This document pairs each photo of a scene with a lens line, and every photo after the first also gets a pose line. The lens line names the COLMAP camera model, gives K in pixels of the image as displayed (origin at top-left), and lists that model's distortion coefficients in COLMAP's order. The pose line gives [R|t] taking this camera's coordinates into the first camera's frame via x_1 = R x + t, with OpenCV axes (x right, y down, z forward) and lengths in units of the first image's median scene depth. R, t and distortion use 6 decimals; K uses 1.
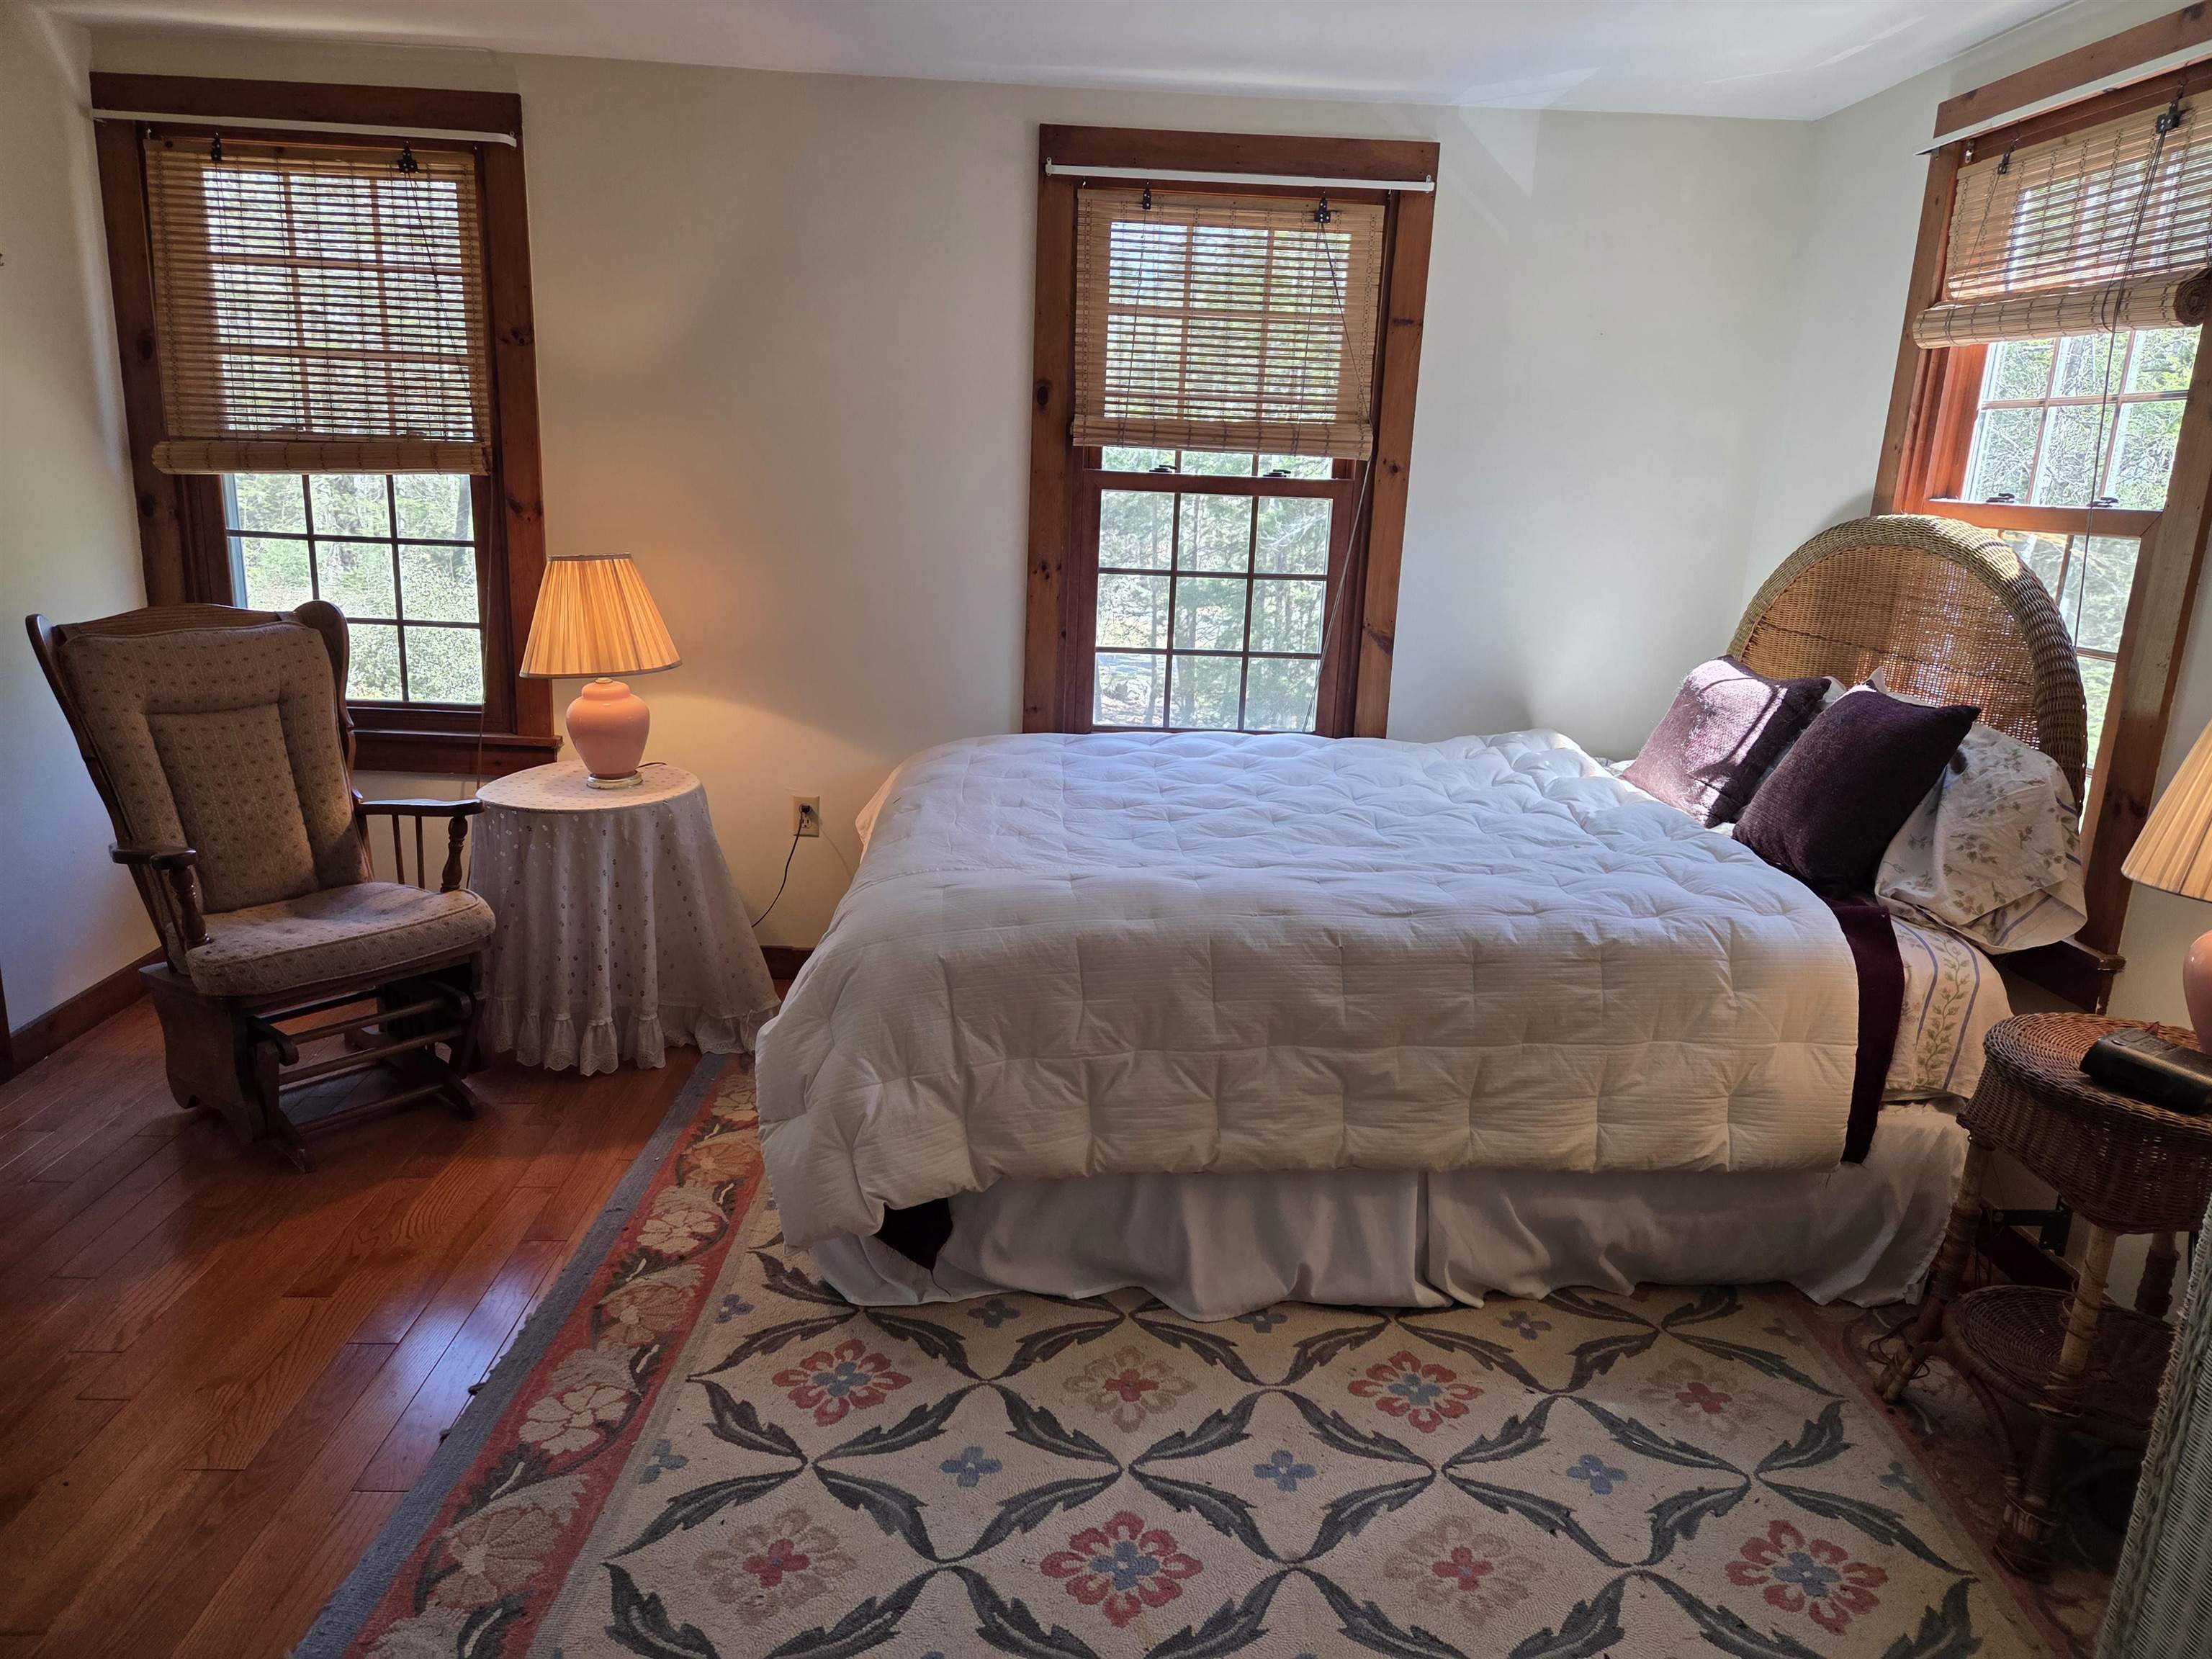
lens RADIAL K [[1469.8, 0, 1095.8], [0, 1469.8, 818.3], [0, 0, 1]] dist [0.076796, -0.068402]
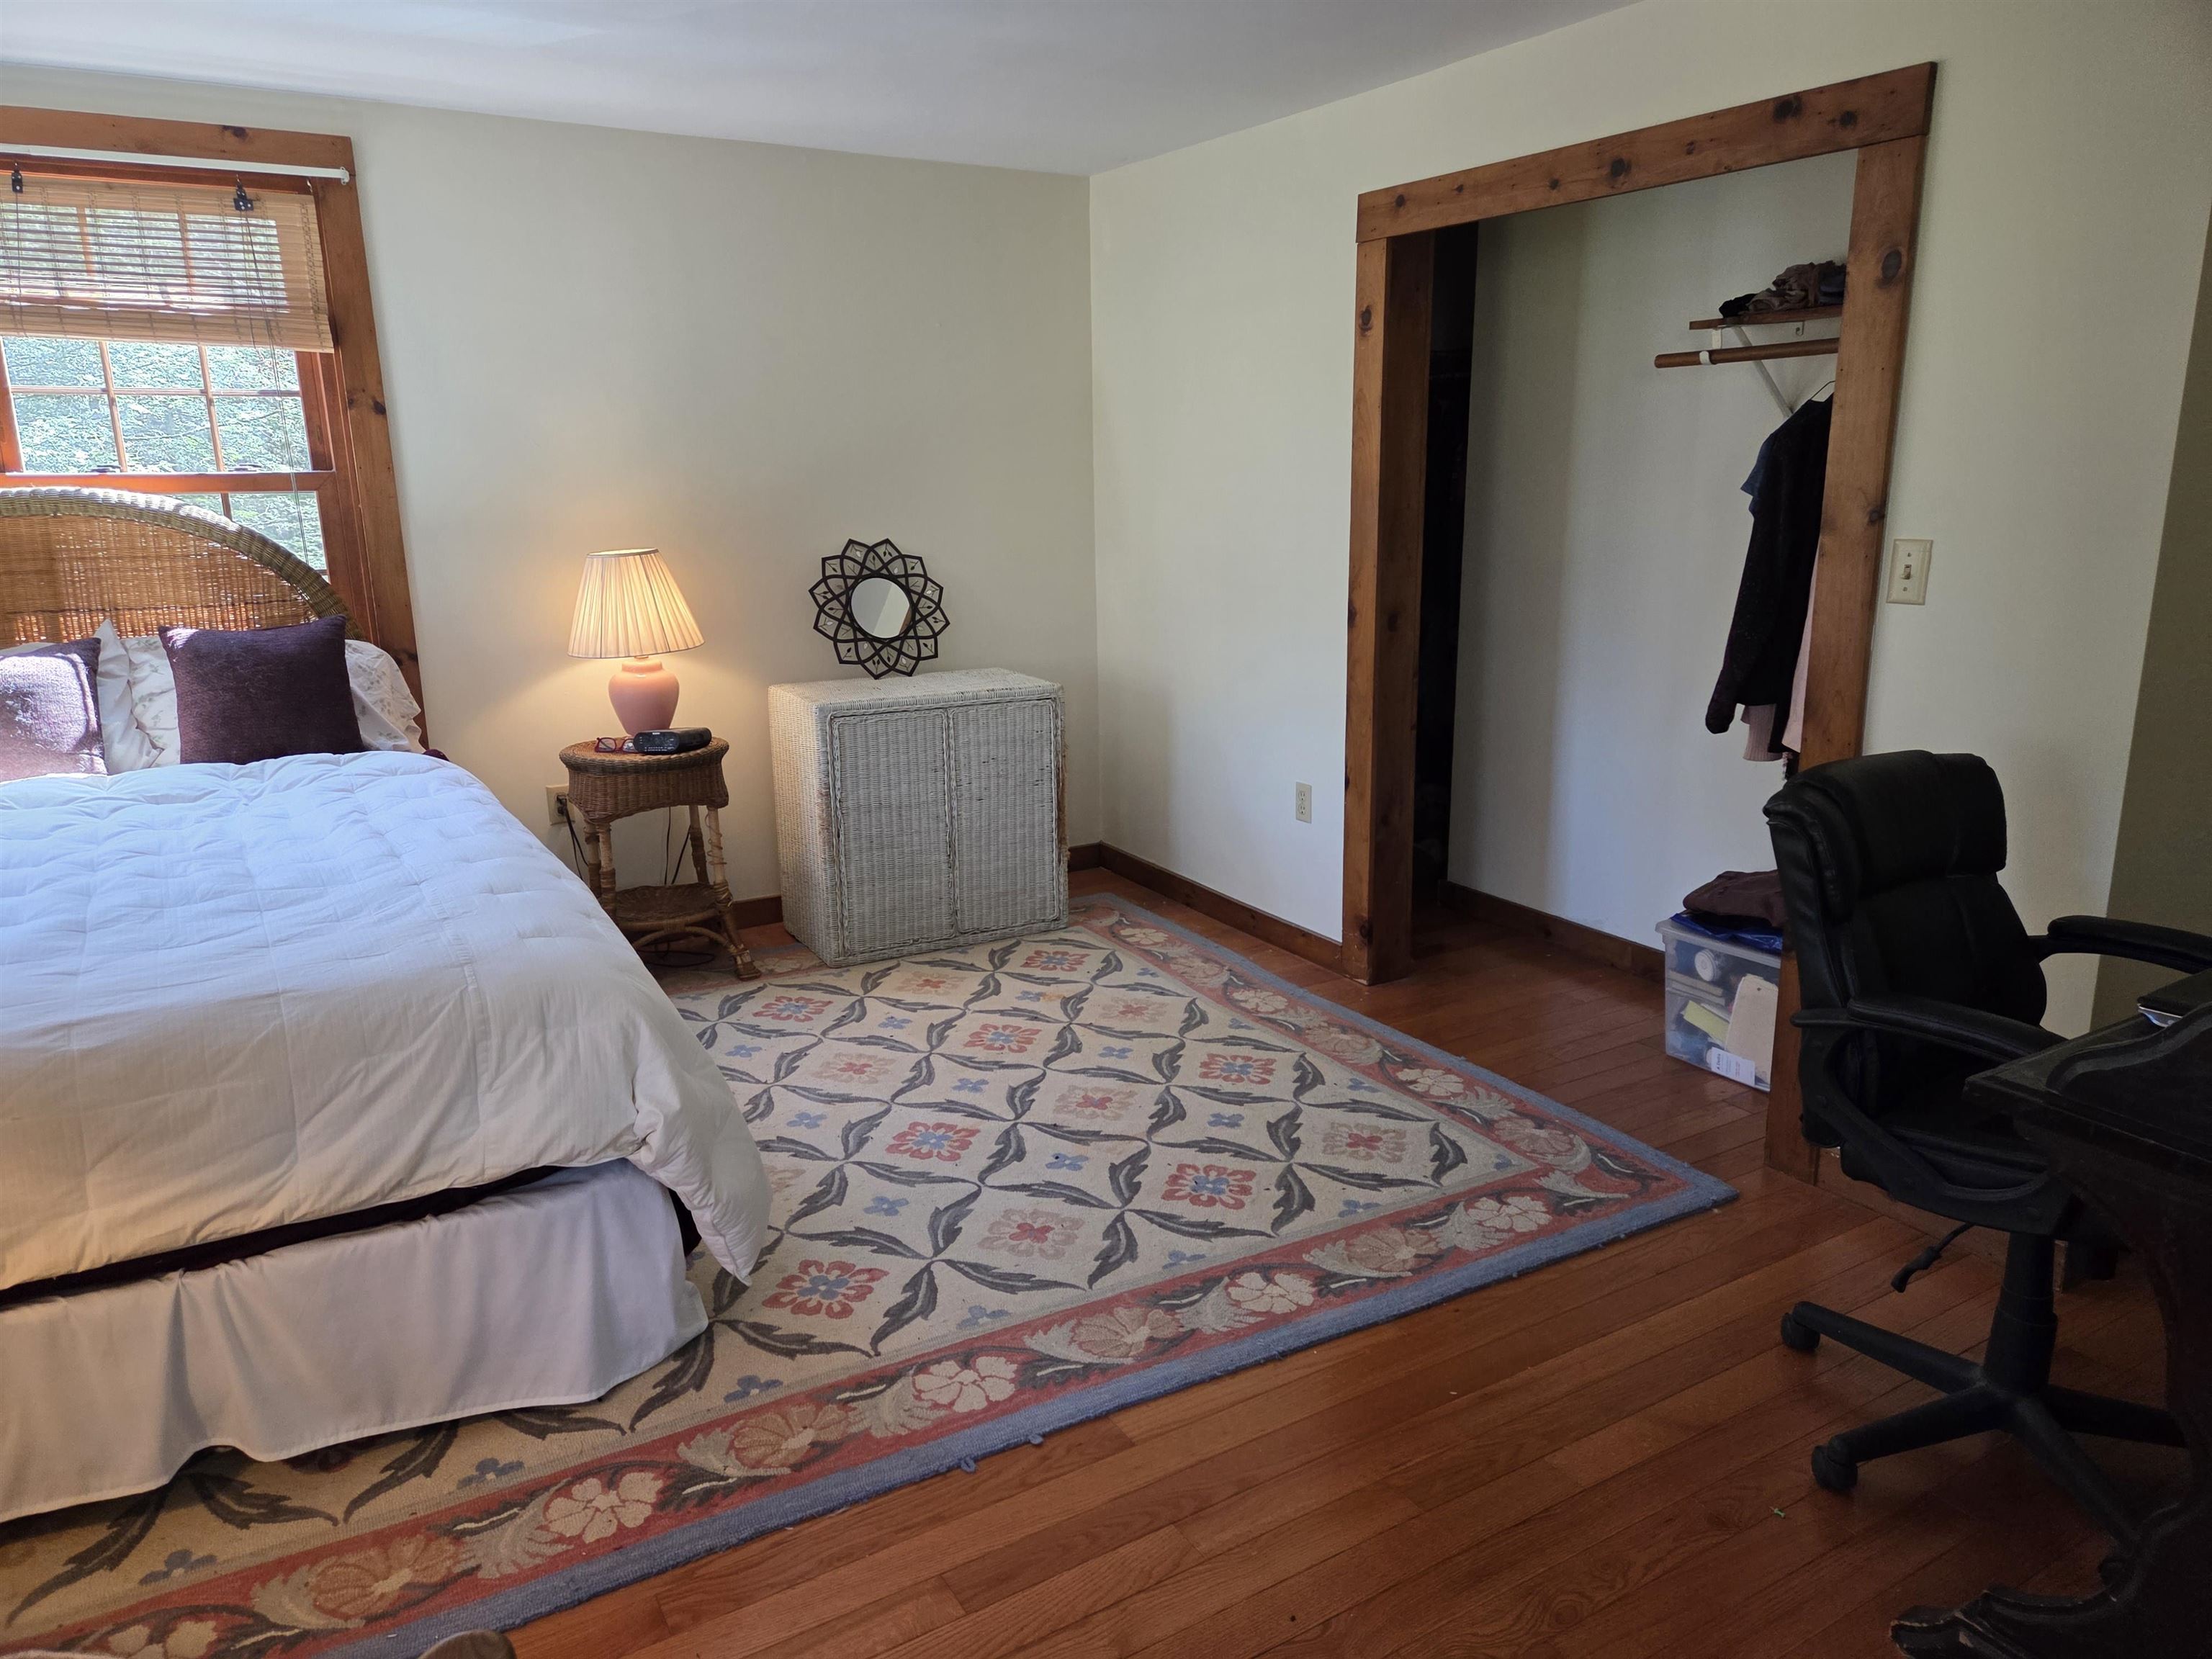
lens RADIAL K [[1469.8, 0, 1095.0], [0, 1469.8, 819.4], [0, 0, 1]] dist [0.076796, -0.068402]
pose [[-0.477158, -0.235599, 0.846648, -1.177907], [0.198626, 0.909554, 0.365046, -0.323479], [-0.856077, 0.342351, -0.387205, 1.183684]]
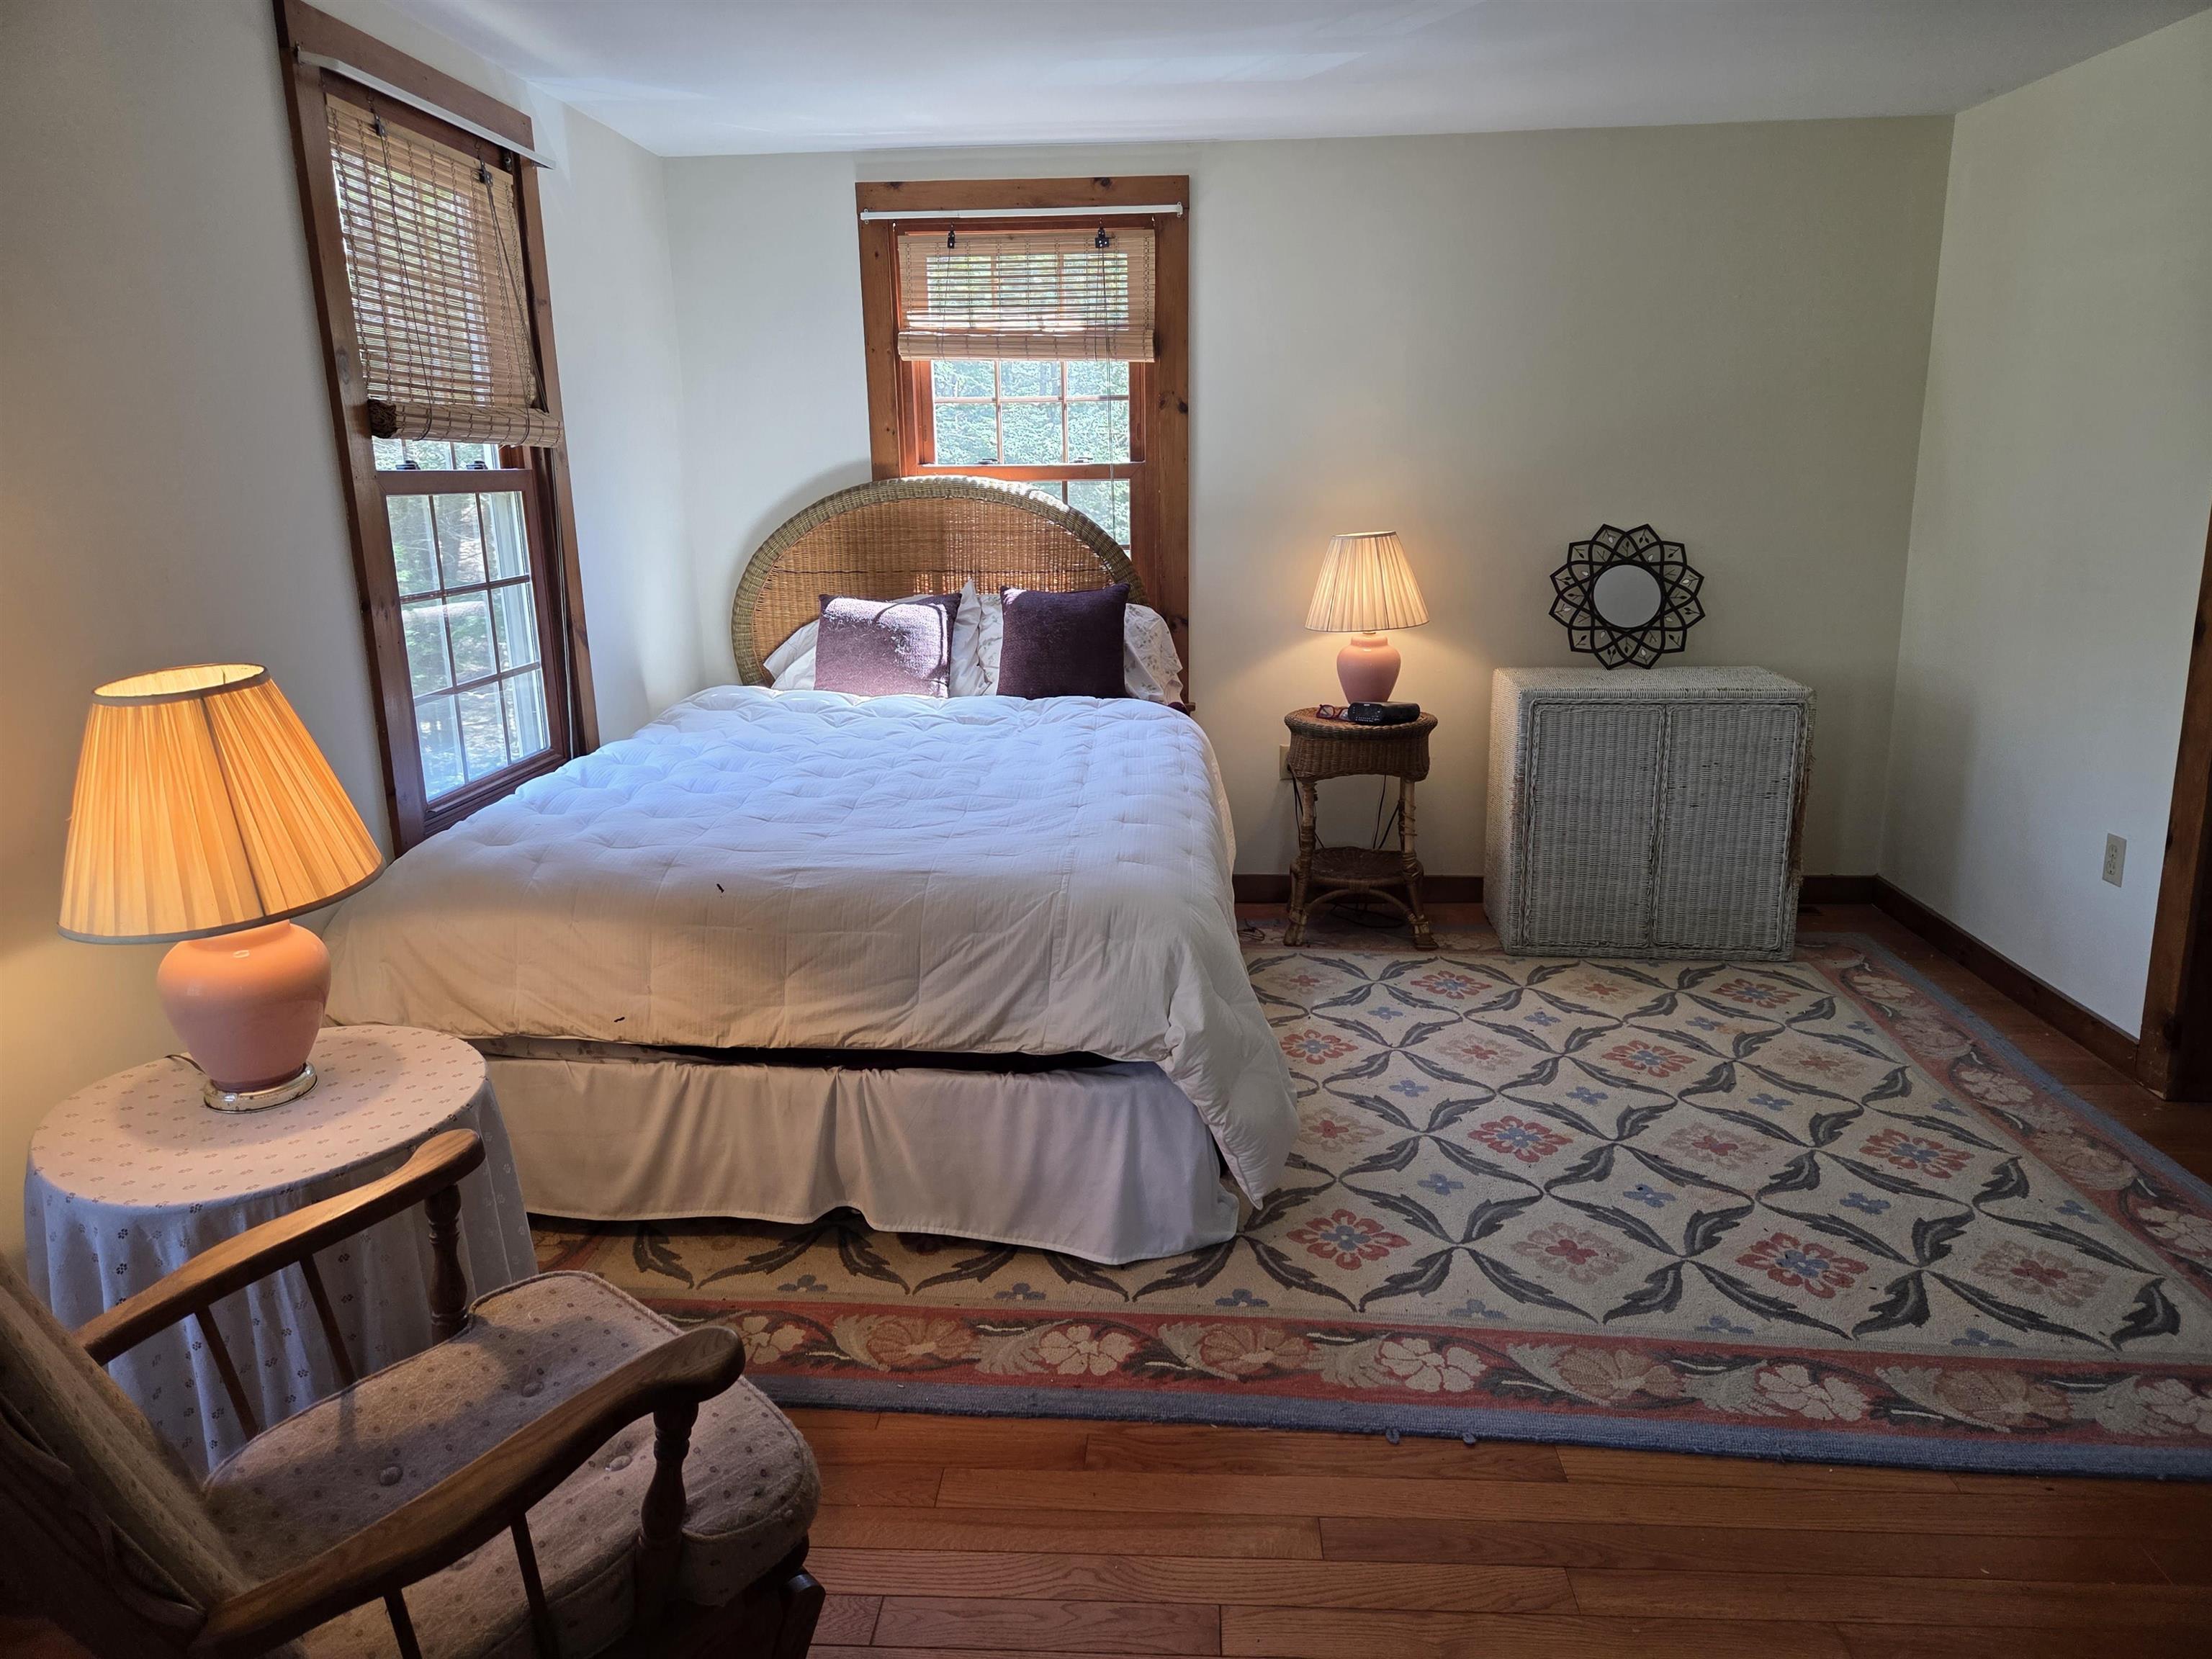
lens RADIAL K [[1469.8, 0, 1108.2], [0, 1469.8, 797.7], [0, 0, 1]] dist [0.076796, -0.068402]
pose [[0.096184, -0.257455, 0.961491, -1.271846], [0.250657, 0.941105, 0.226921, -0.271315], [-0.963286, 0.219178, 0.155052, 0.961182]]
